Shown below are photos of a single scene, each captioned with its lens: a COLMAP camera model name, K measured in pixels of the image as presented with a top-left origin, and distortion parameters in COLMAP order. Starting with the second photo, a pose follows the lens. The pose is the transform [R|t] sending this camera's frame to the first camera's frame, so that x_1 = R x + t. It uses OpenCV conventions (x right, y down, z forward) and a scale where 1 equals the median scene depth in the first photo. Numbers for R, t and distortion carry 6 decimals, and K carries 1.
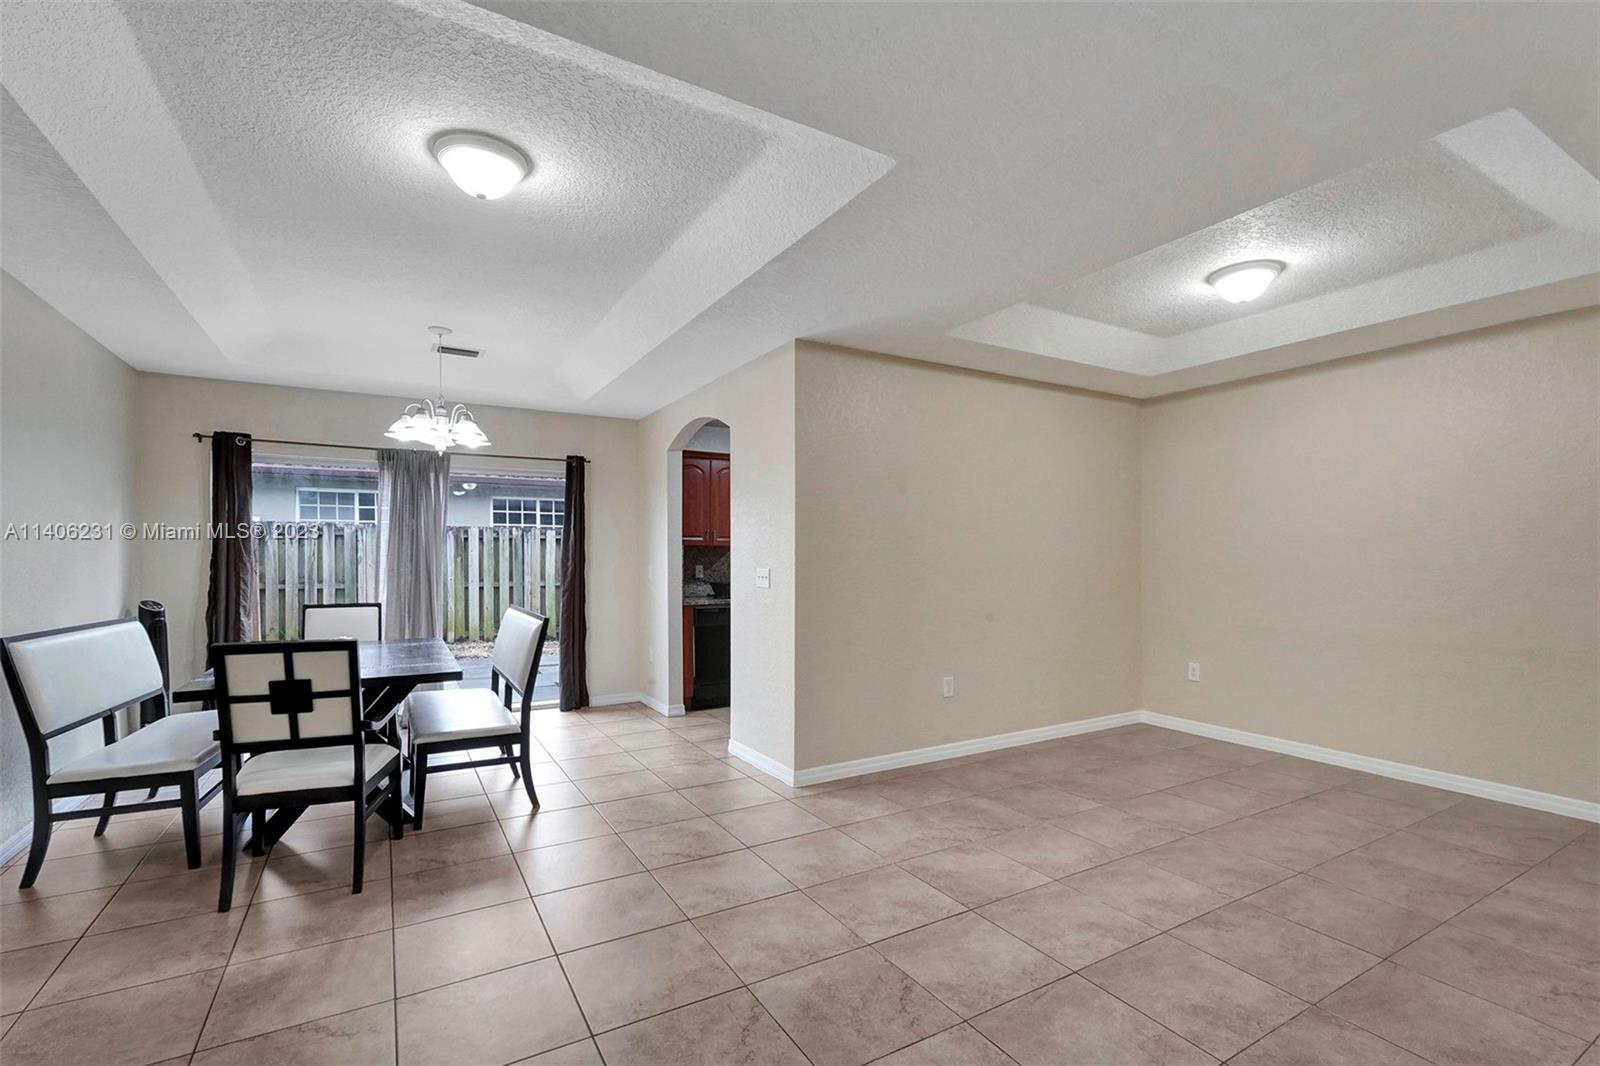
lens RADIAL K [[713.4, 0, 802.4], [0, 713.4, 564.5], [0, 0, 1]] dist [0.000387, -0.000220]
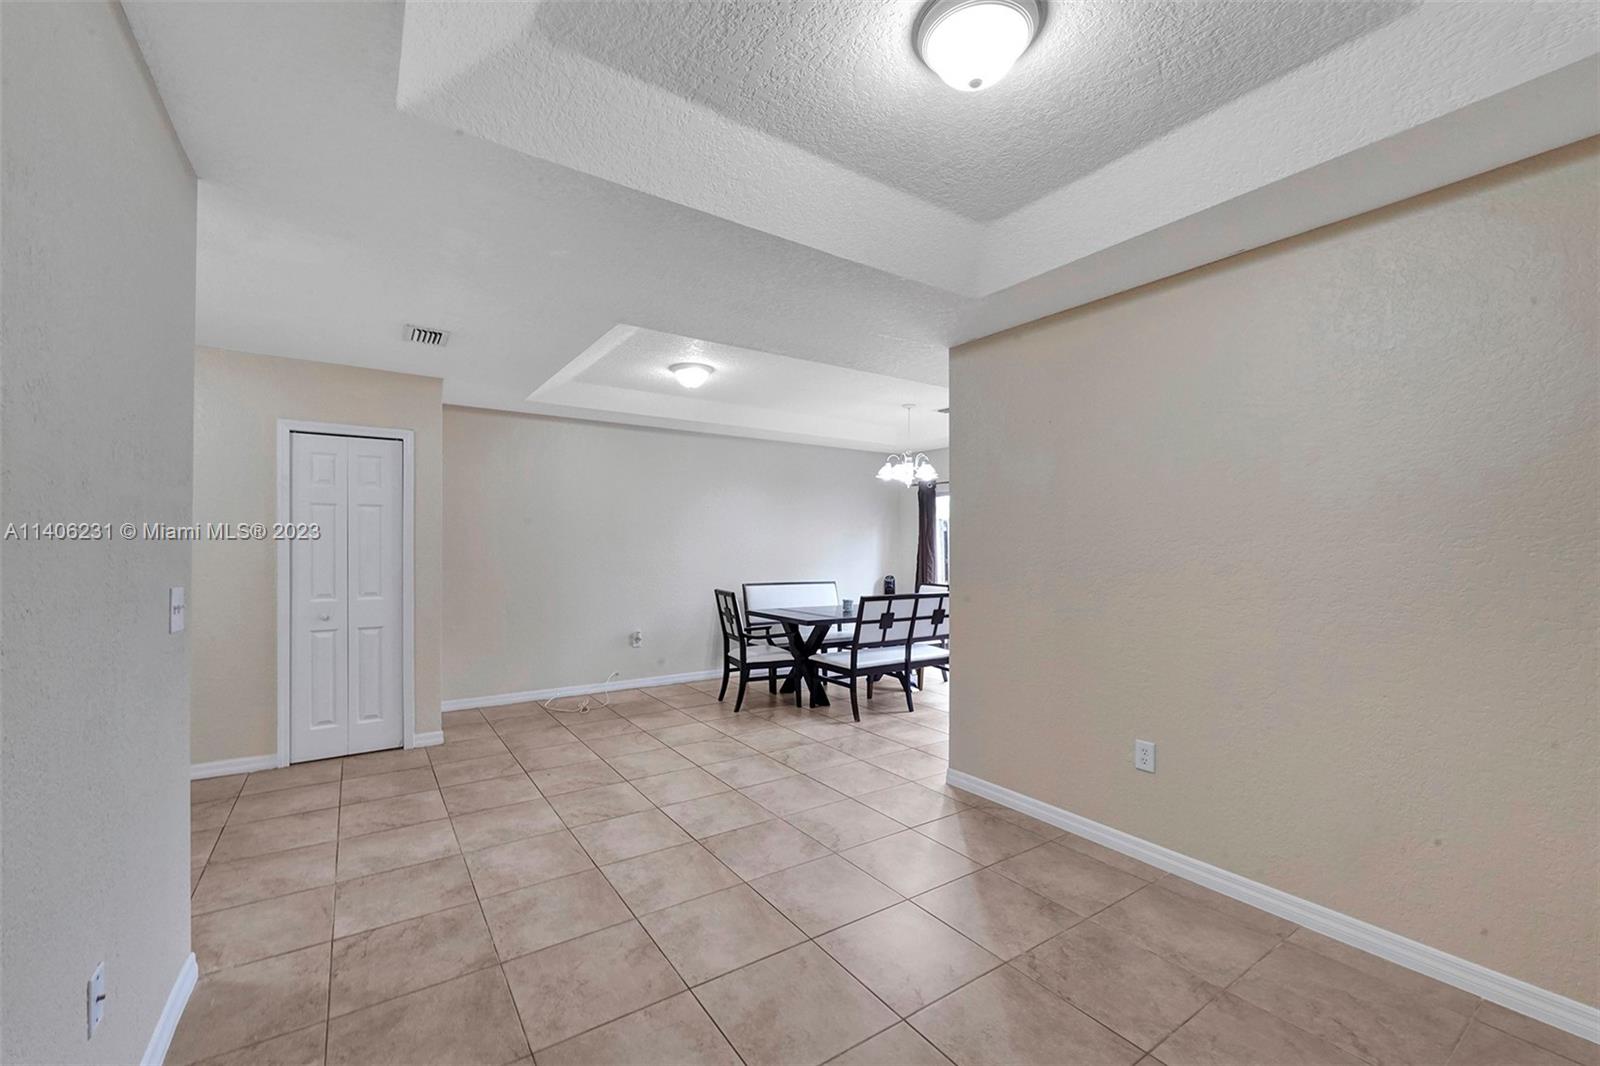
lens RADIAL K [[651.7, 0, 799.3], [0, 651.7, 550.2], [0, 0, 1]] dist [-0.001052, 0.000042]
pose [[0.068449, 0.004518, -0.997644, 1.251551], [-0.017631, 0.999839, 0.003318, -0.031875], [0.997499, 0.017362, 0.068517, 0.981991]]
